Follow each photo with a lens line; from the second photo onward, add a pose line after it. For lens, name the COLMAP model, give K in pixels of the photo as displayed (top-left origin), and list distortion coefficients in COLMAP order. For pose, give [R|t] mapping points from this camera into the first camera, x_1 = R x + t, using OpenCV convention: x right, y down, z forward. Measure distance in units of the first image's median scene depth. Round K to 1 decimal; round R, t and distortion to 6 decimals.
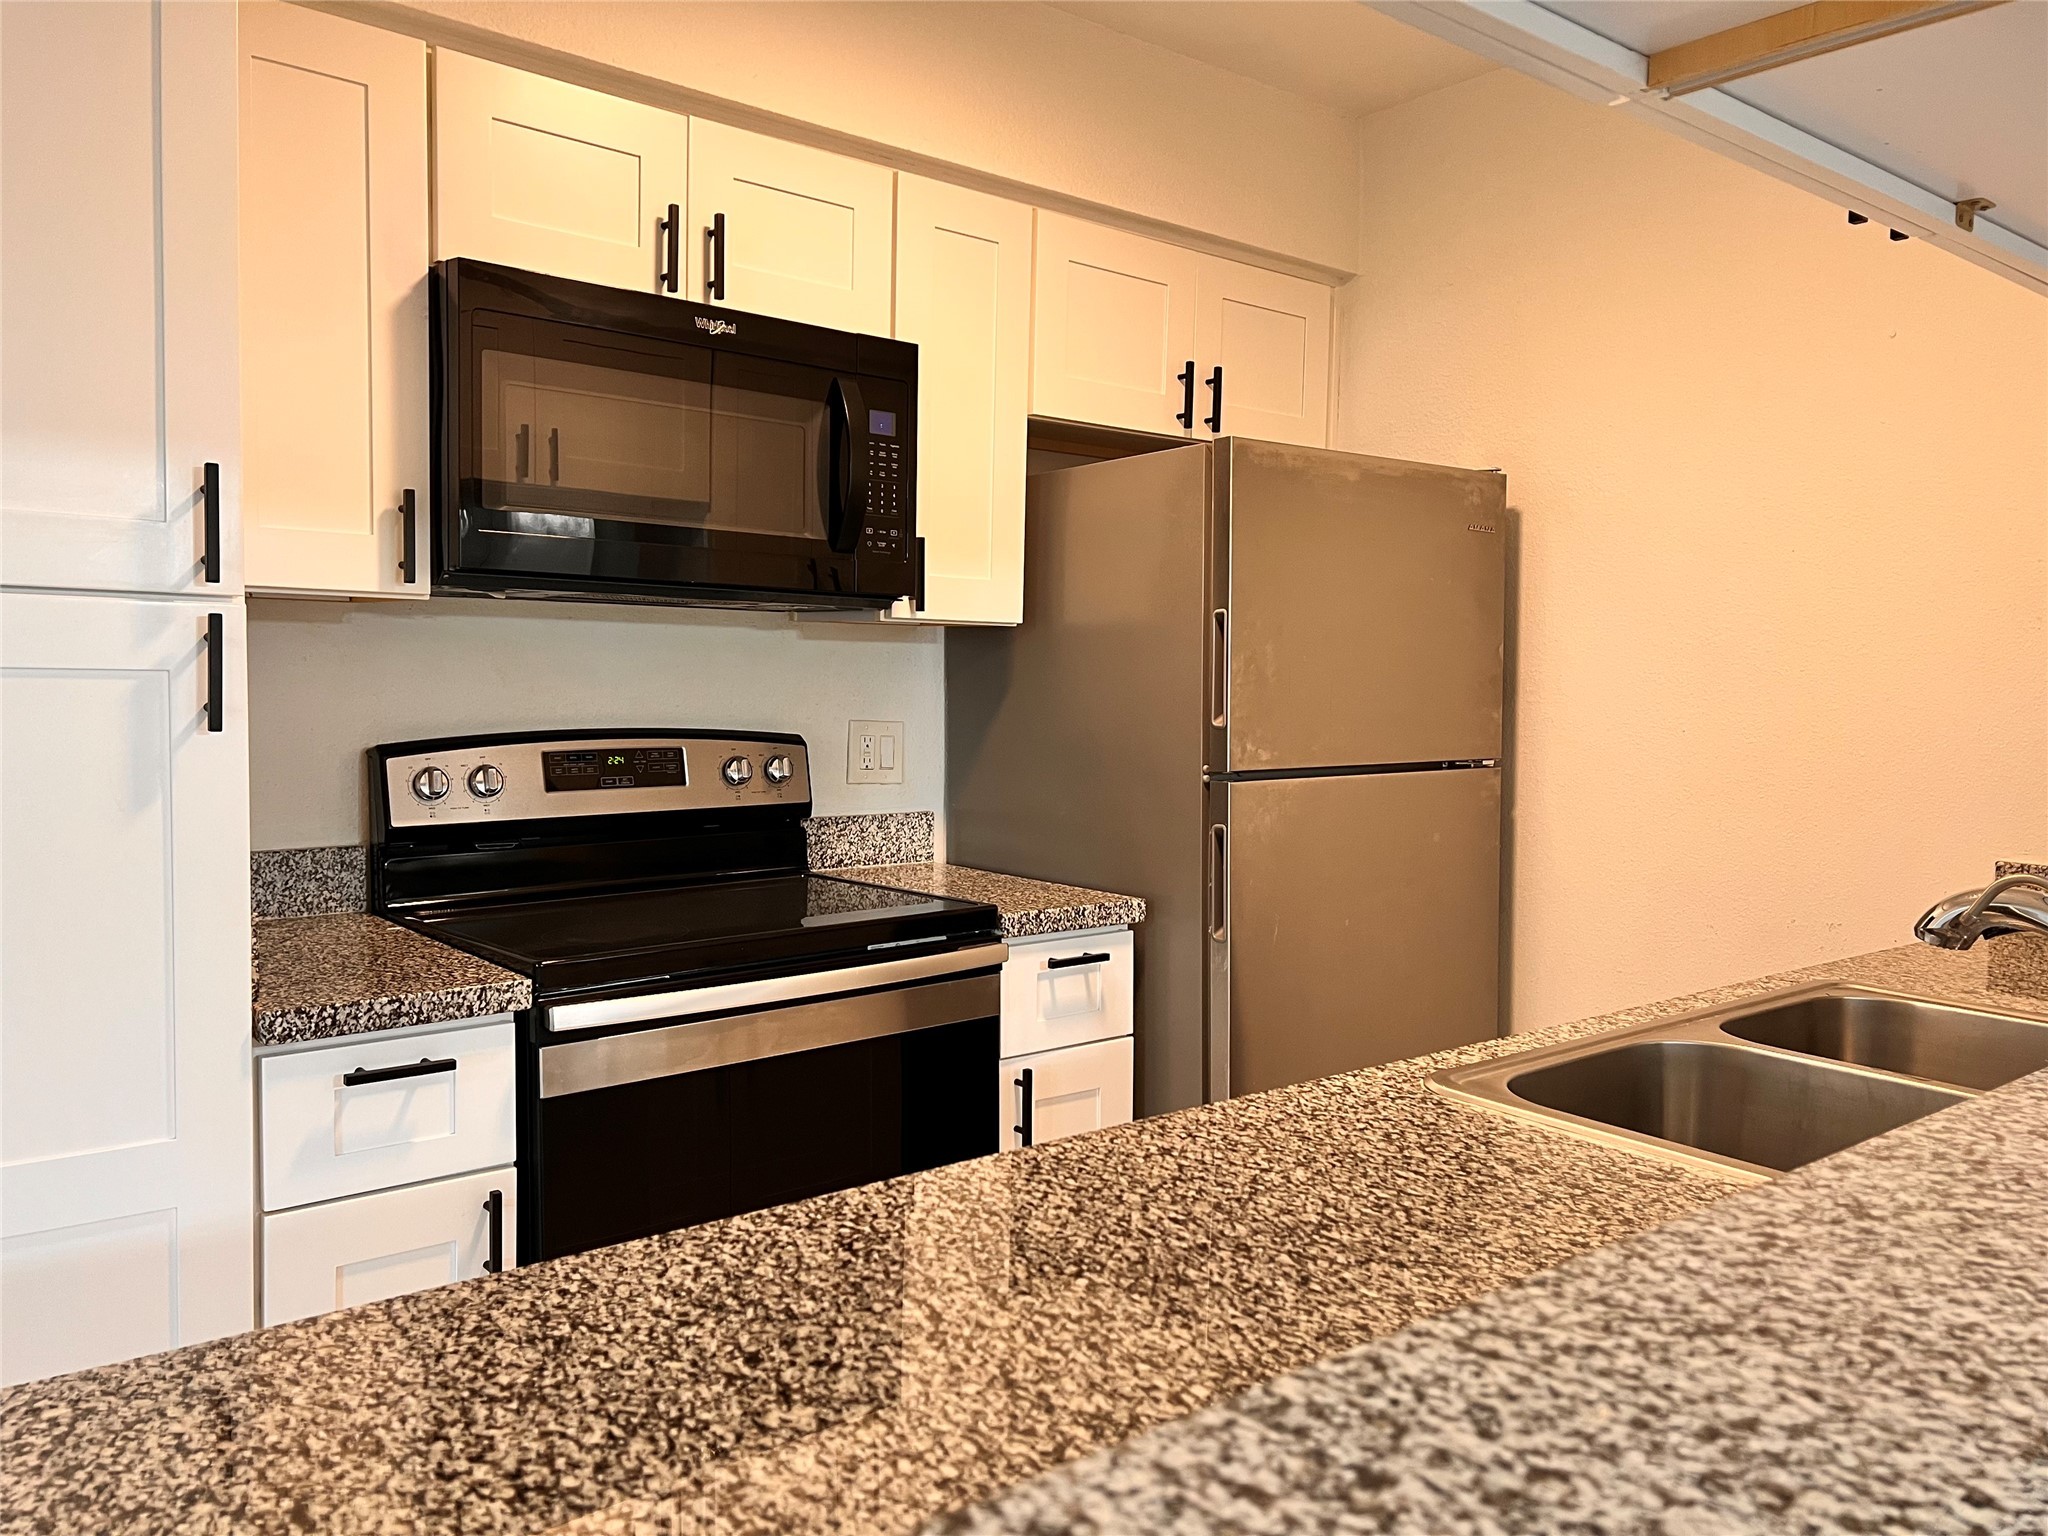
lens RADIAL K [[1539.6, 0, 1020.0], [0, 1539.6, 768.2], [0, 0, 1]] dist [0.016738, -0.021978]
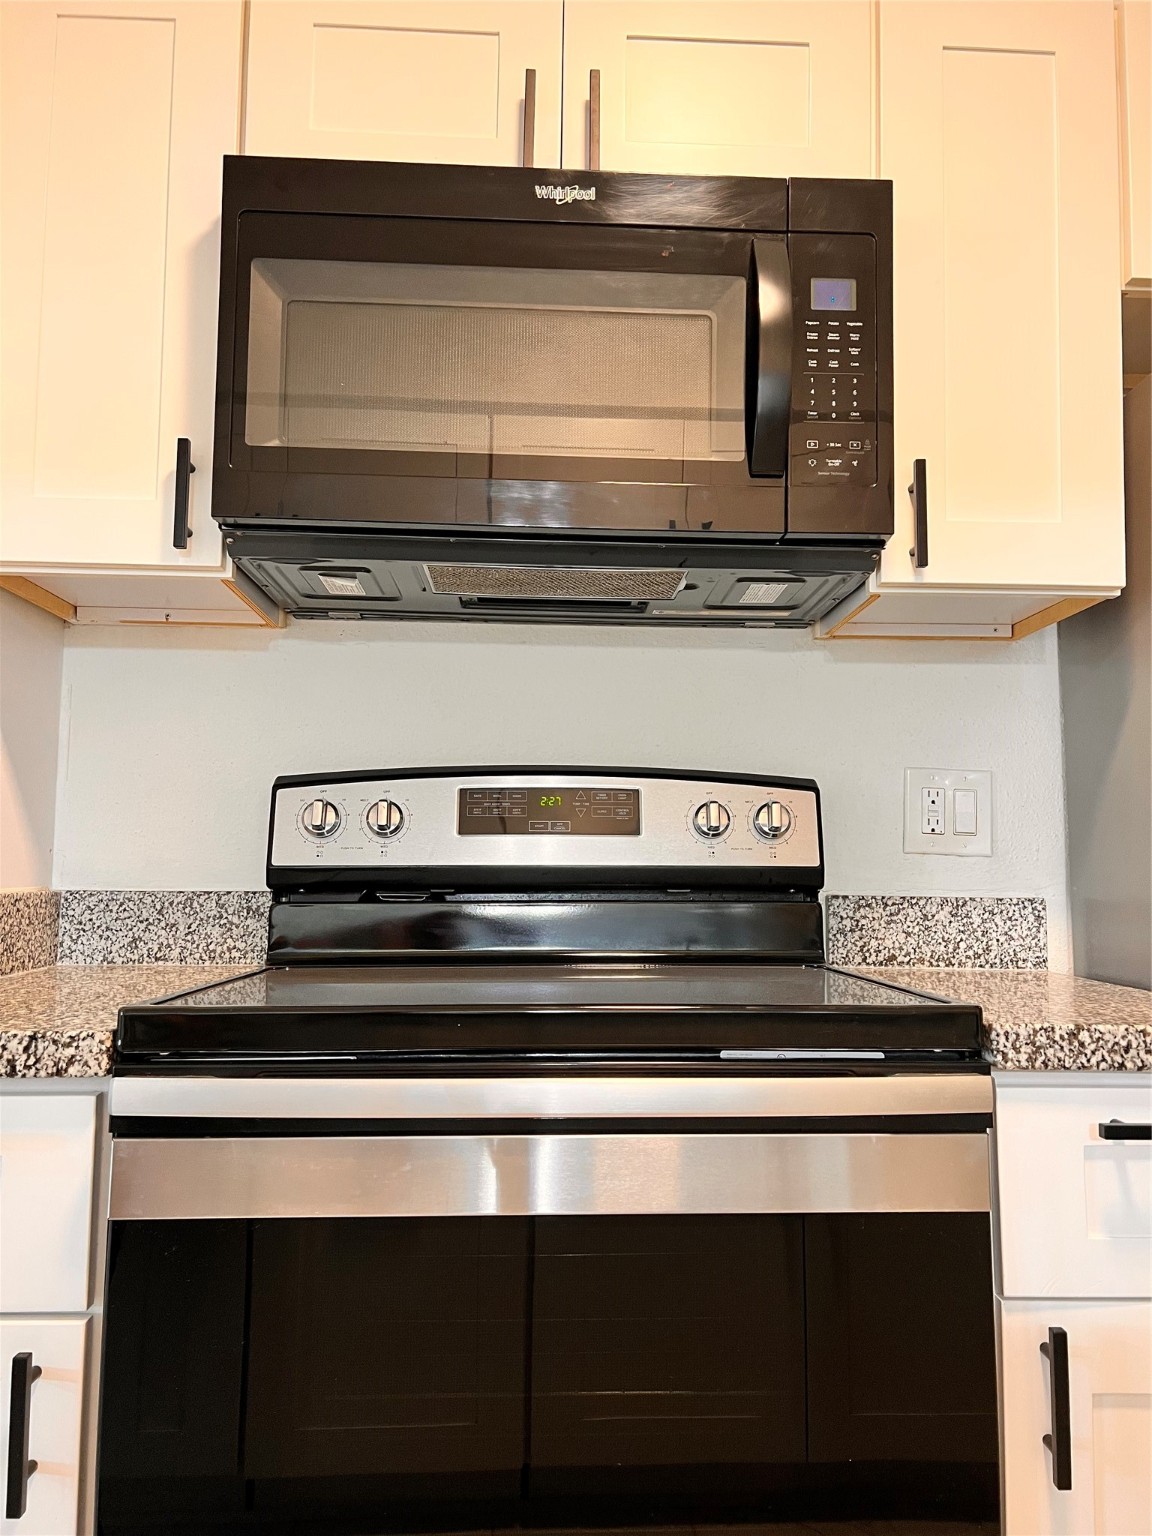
lens RADIAL K [[1154.7, 0, 584.5], [0, 1154.7, 775.4], [0, 0, 1]] dist [0.016738, -0.021978]
pose [[0.788643, -0.056429, -0.612256, 0.129061], [-0.039186, 0.989142, -0.141640, 0.068569], [0.613601, 0.135695, 0.777869, 0.552558]]
